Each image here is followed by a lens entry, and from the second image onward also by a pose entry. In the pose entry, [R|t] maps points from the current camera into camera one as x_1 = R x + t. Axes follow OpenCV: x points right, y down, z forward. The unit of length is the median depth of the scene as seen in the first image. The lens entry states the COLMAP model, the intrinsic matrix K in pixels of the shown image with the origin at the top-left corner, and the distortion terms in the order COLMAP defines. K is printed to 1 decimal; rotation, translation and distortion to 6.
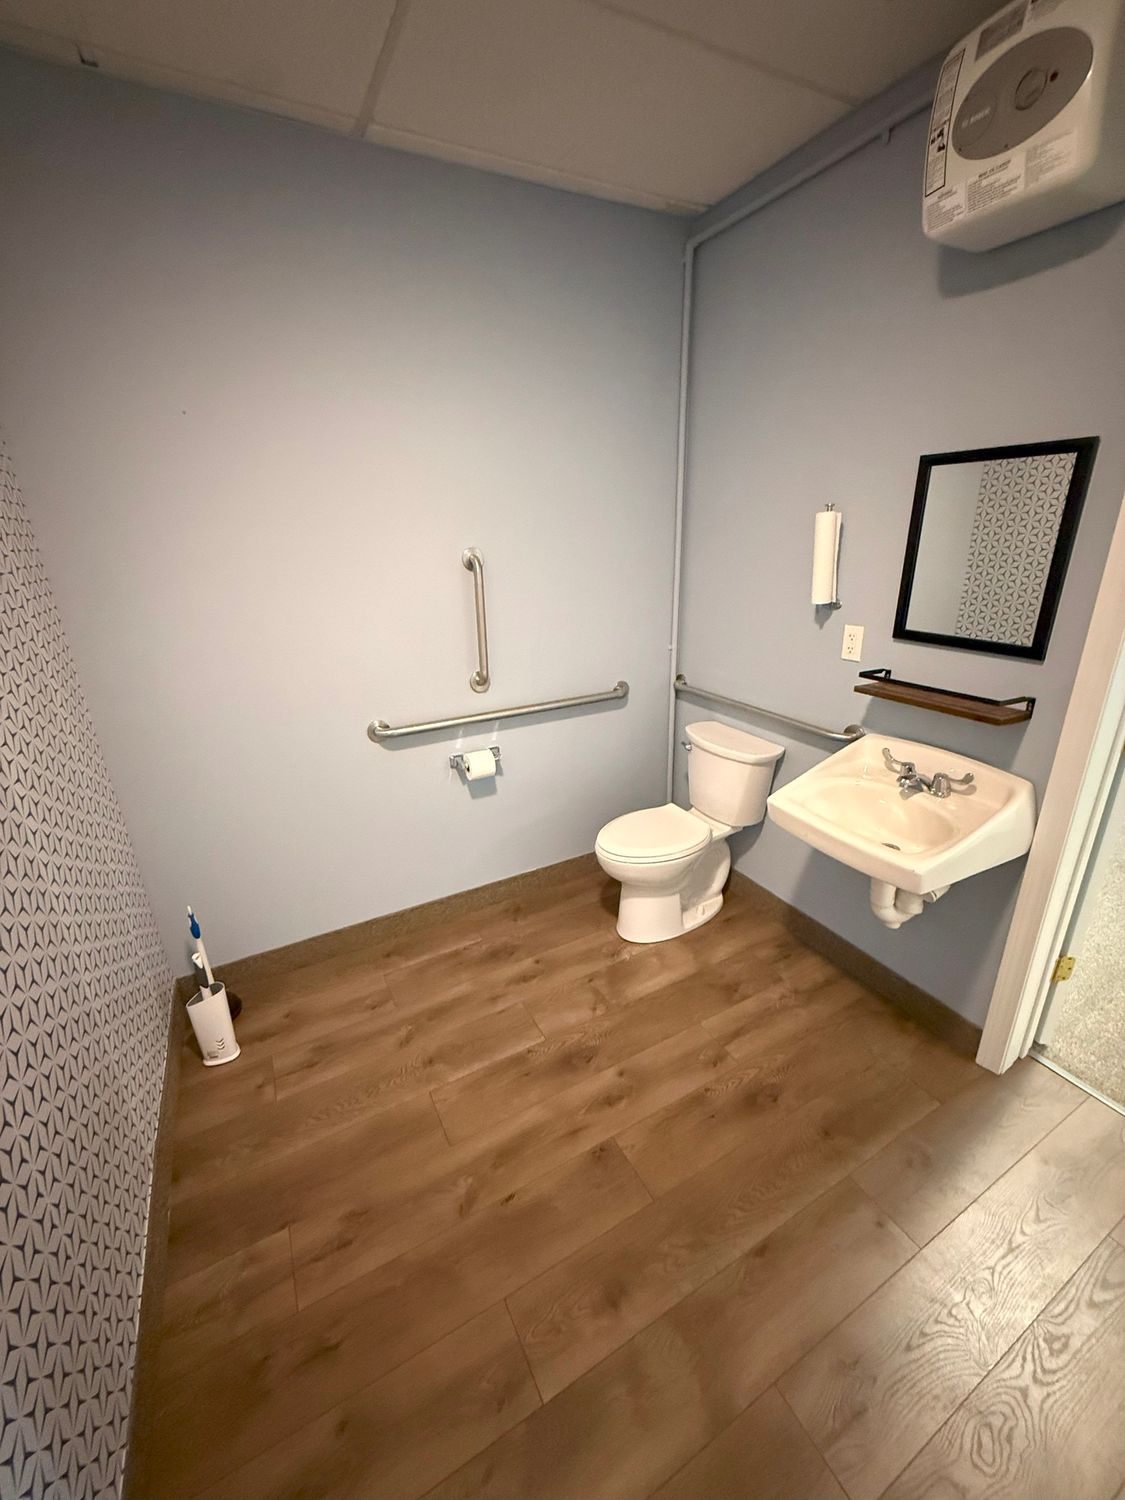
lens RADIAL K [[595.1, 0, 562.5], [0, 595.1, 750.0], [0, 0, 1]] dist [-0.000035, -0.000053]
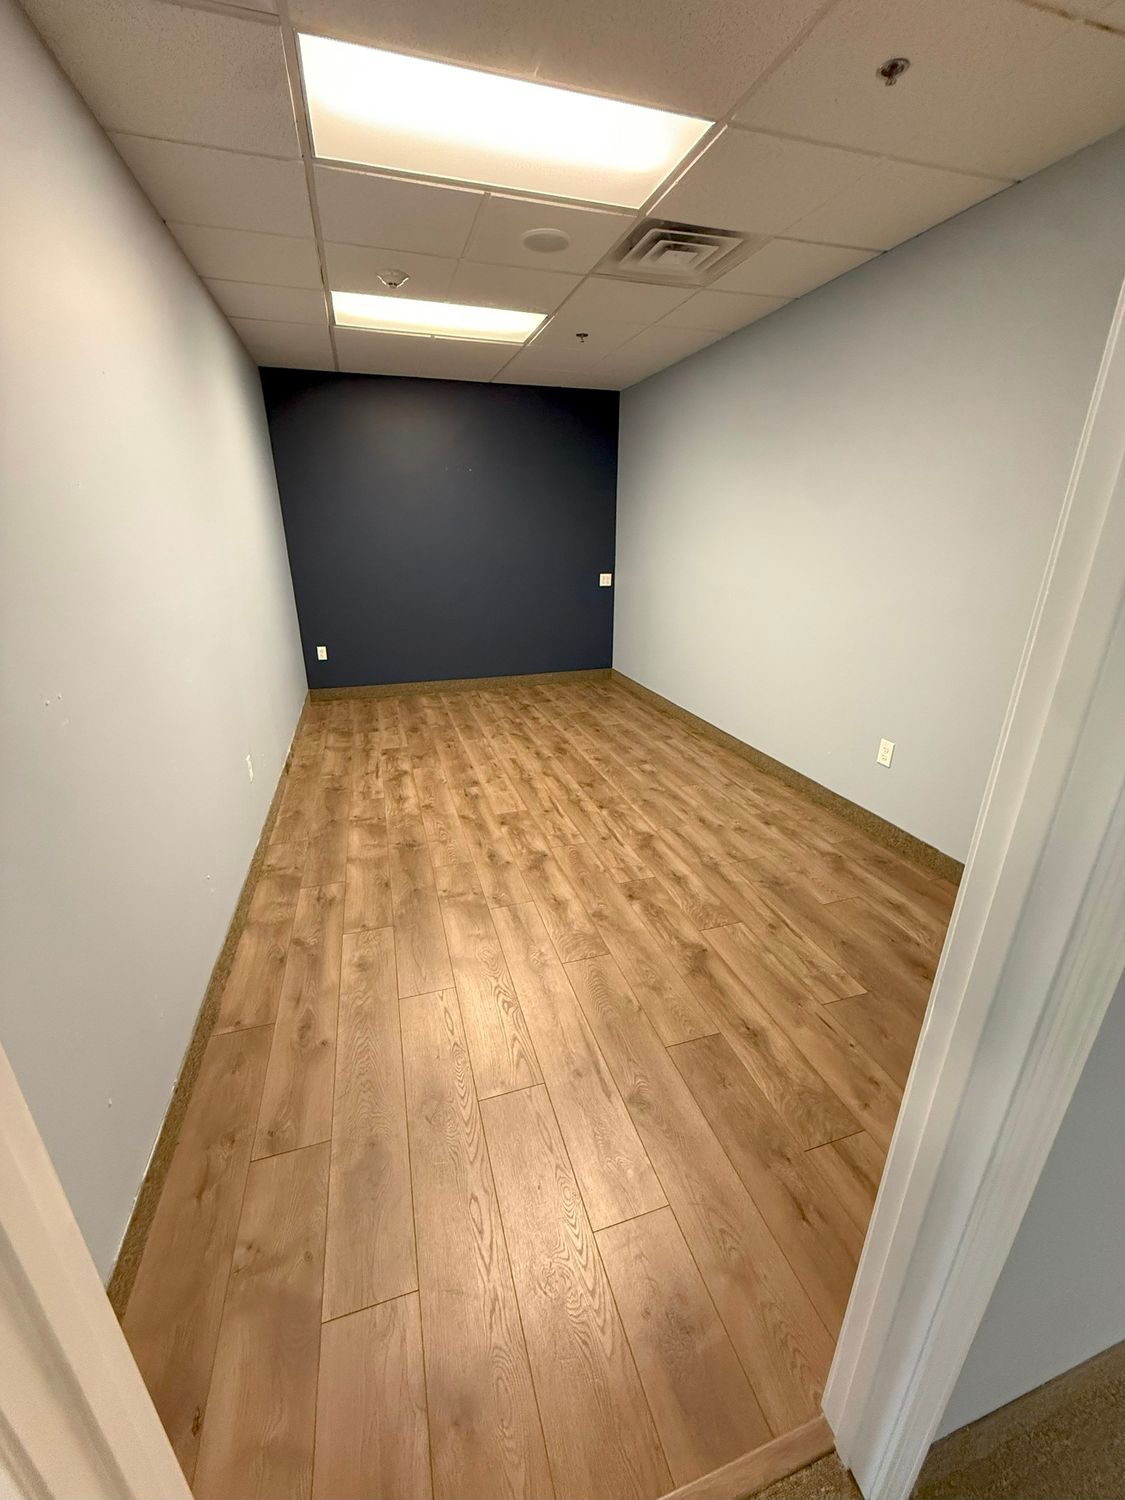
lens RADIAL K [[595.1, 0, 562.5], [0, 595.1, 750.0], [0, 0, 1]] dist [-0.000035, -0.000053]
pose [[-0.192941, 0.362244, -0.911896, 2.202283], [-0.334351, 0.849466, 0.408187, -0.447071], [0.922487, 0.383649, -0.042780, 1.138313]]
